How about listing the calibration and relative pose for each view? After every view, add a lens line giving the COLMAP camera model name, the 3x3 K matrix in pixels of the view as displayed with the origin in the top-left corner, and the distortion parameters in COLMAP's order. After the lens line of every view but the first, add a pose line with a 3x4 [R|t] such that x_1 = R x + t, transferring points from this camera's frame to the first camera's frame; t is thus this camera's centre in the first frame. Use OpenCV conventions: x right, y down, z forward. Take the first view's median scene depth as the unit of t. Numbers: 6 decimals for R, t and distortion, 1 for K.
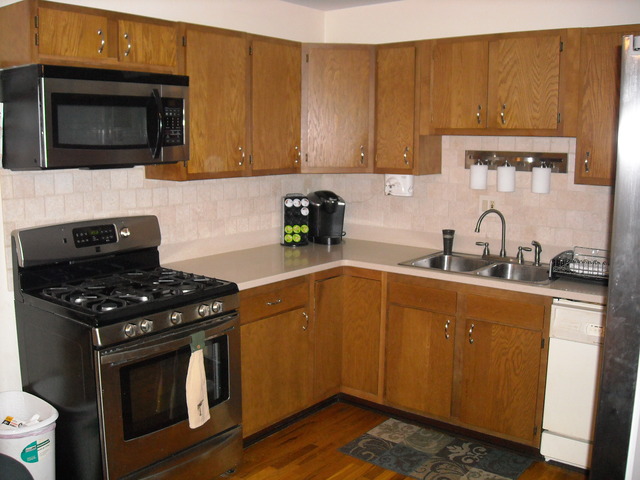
lens RADIAL K [[656.1, 0, 320.1], [0, 656.1, 237.7], [0, 0, 1]] dist [-0.151773, 0.000000]
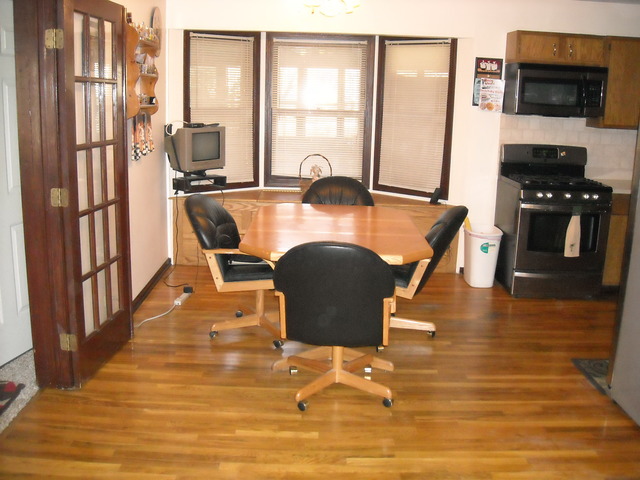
lens RADIAL K [[656.1, 0, 319.6], [0, 656.1, 239.6], [0, 0, 1]] dist [-0.151773, 0.000000]
pose [[0.638831, 0.176603, -0.748803, 0.673527], [-0.131039, 0.984052, 0.120292, 0.106718], [0.758105, 0.021276, 0.651785, -0.703505]]
